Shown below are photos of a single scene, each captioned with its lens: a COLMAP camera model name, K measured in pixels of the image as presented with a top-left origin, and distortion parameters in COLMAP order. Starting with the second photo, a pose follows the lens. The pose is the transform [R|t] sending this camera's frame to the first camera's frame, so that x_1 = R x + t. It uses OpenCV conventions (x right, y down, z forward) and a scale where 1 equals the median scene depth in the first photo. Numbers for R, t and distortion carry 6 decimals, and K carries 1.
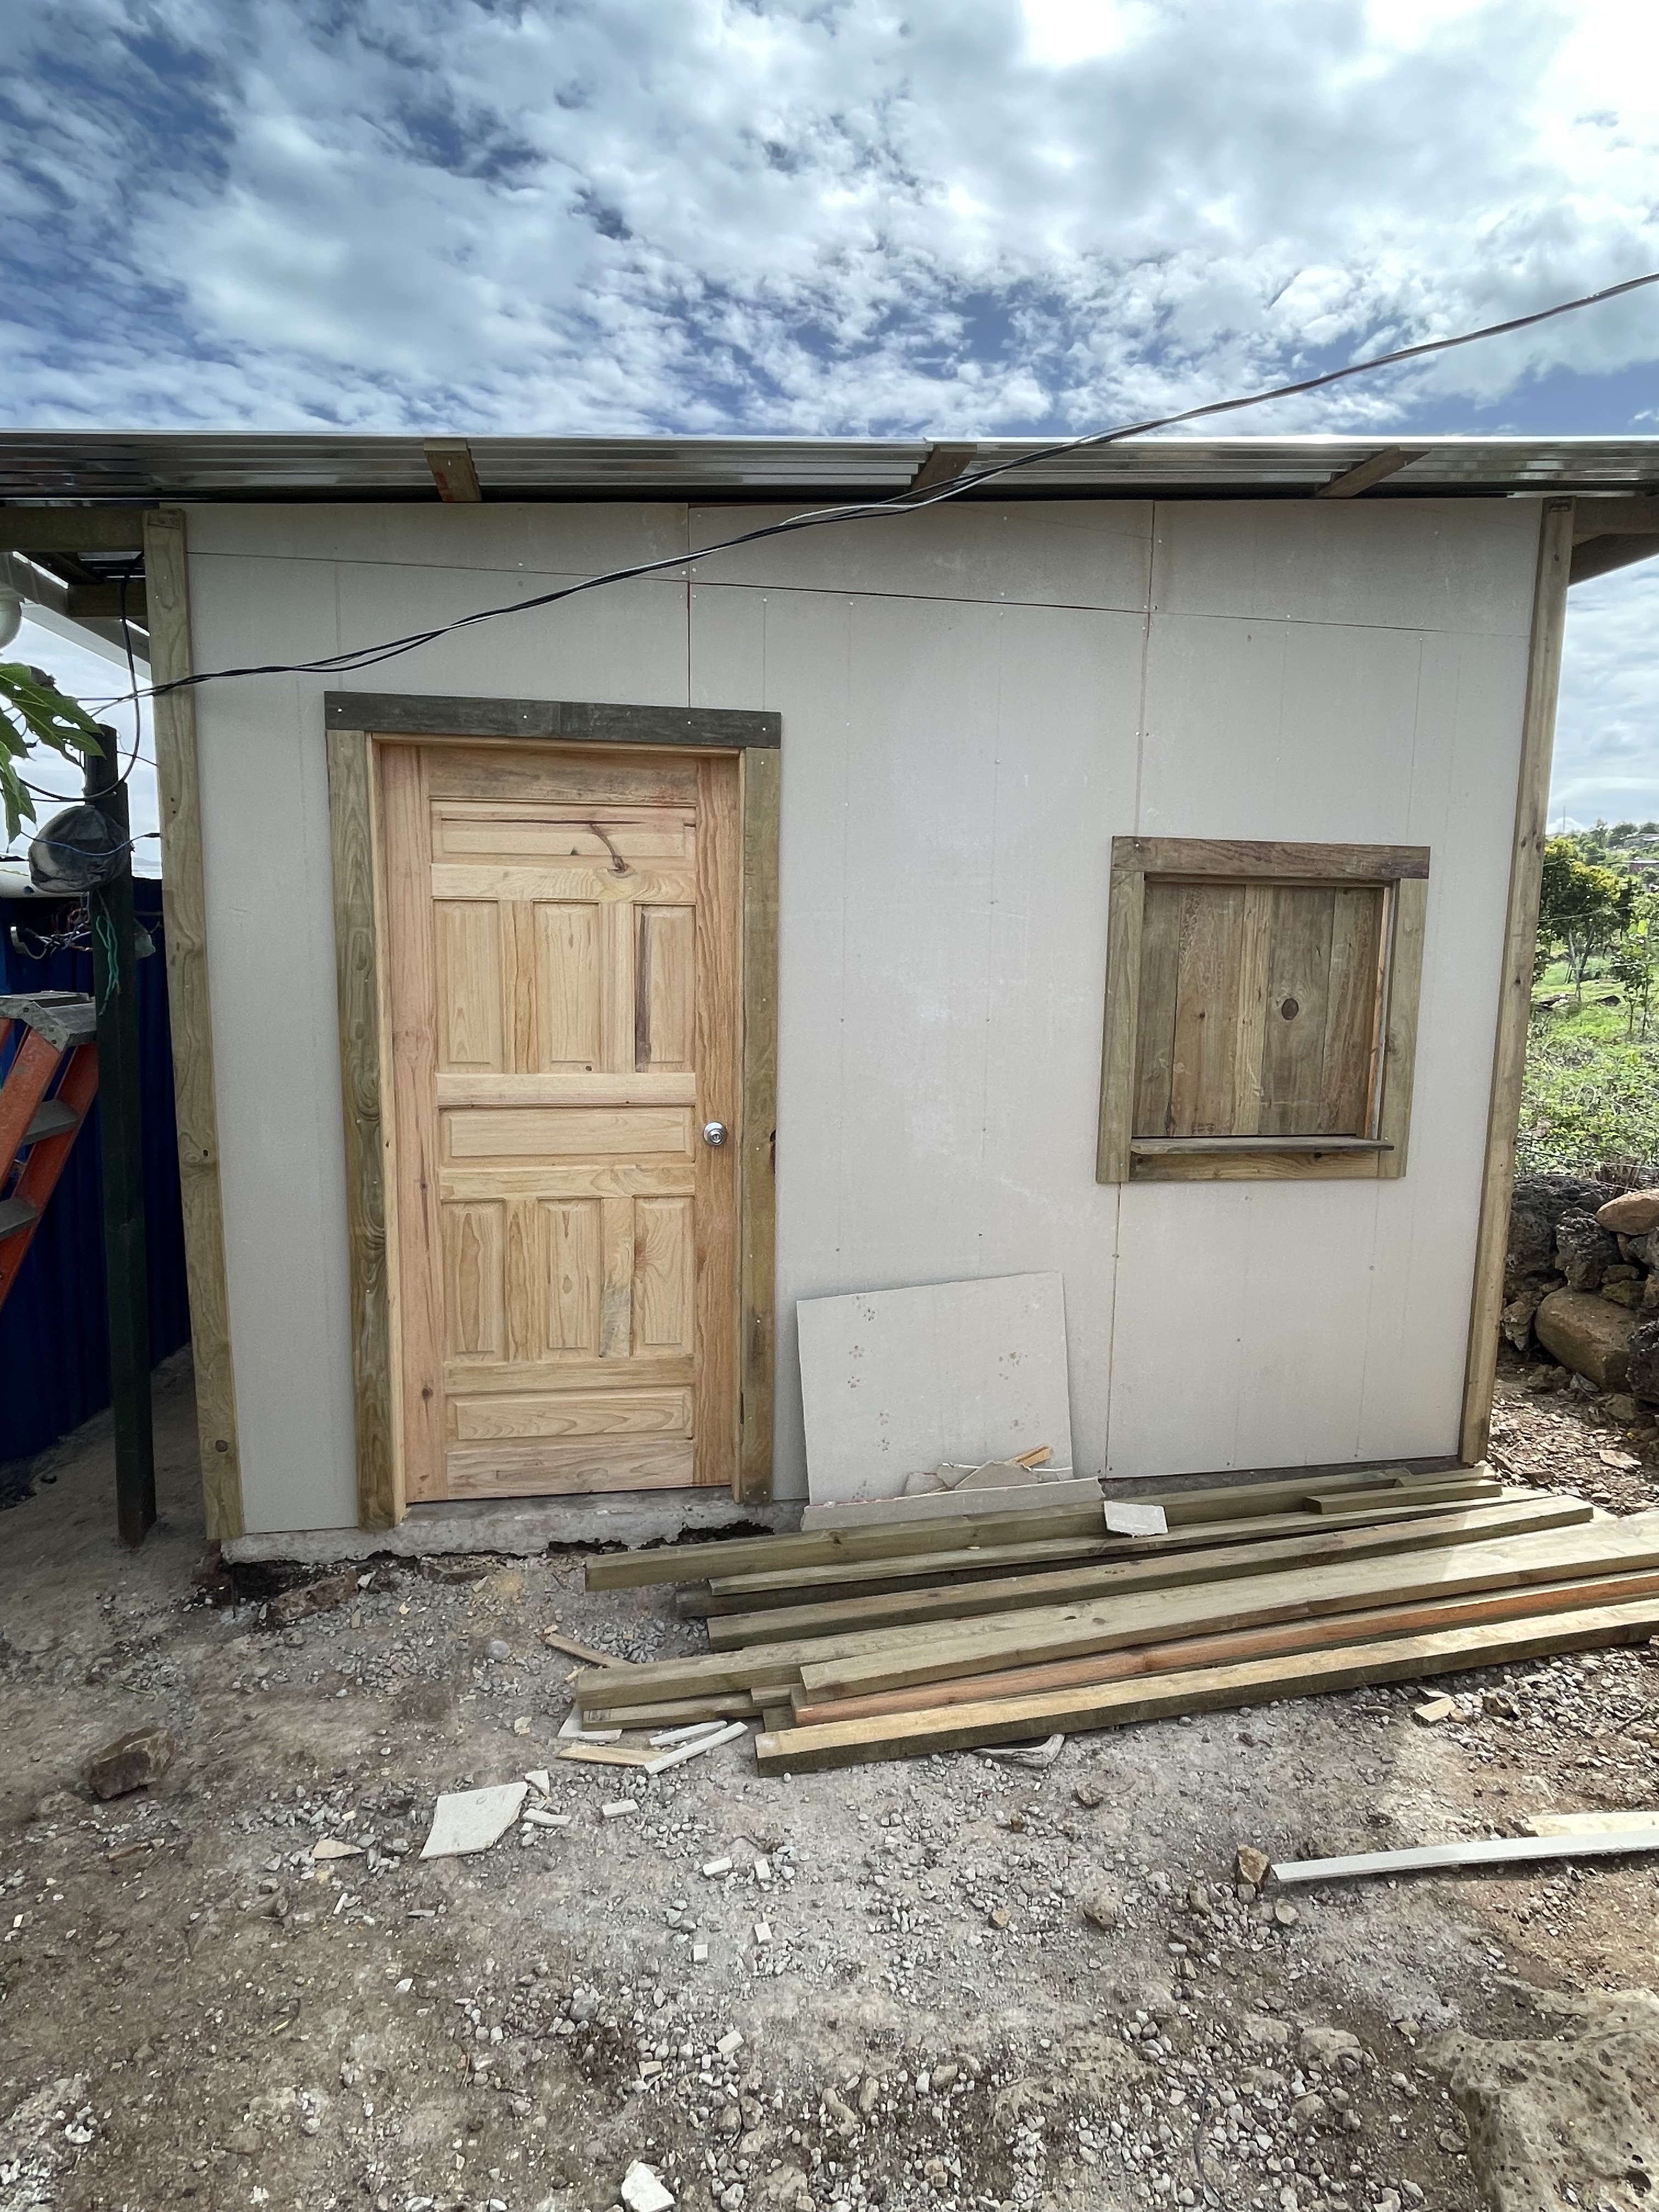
lens RADIAL K [[1170.0, 0, 827.4], [0, 1170.0, 1100.6], [0, 0, 1]] dist [-0.005542, 0.000210]
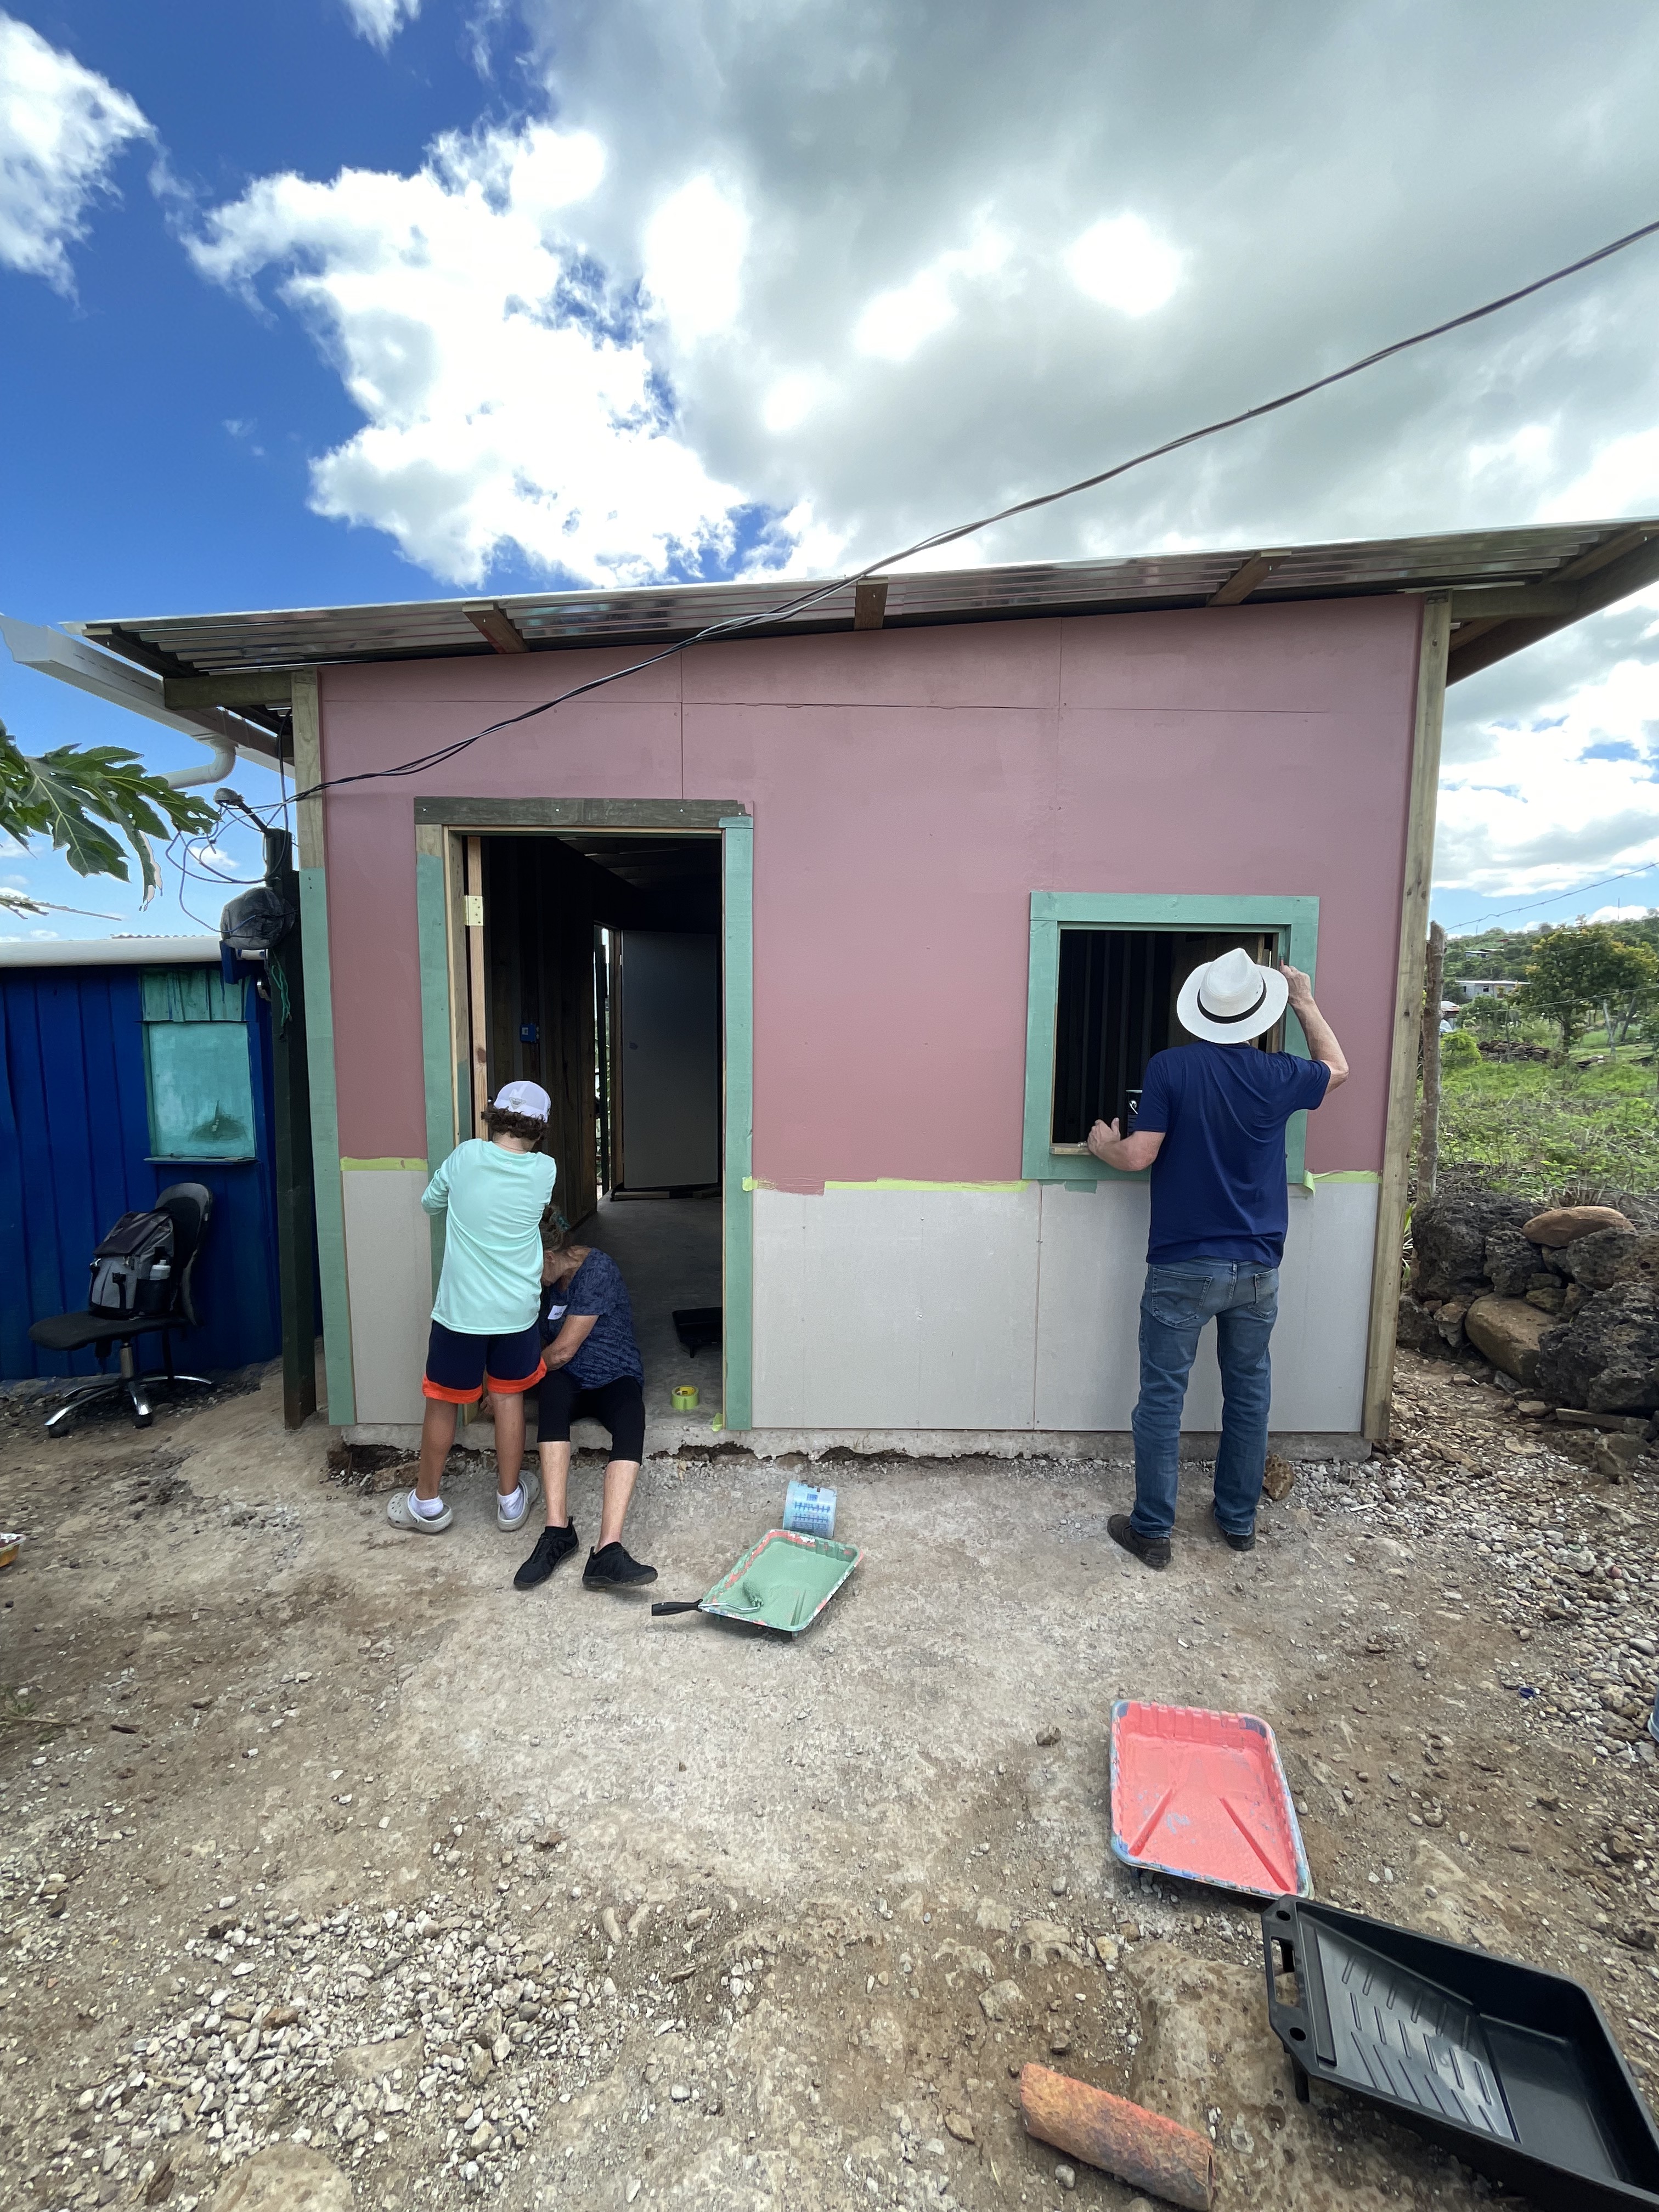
lens RADIAL K [[897.8, 0, 829.5], [0, 897.8, 1106.0], [0, 0, 1]] dist [-0.011619, -0.000157]
pose [[0.986979, 0.013735, -0.160260, 0.182929], [-0.019130, 0.999299, -0.032171, 0.027610], [0.159706, 0.034818, 0.986550, 0.056422]]
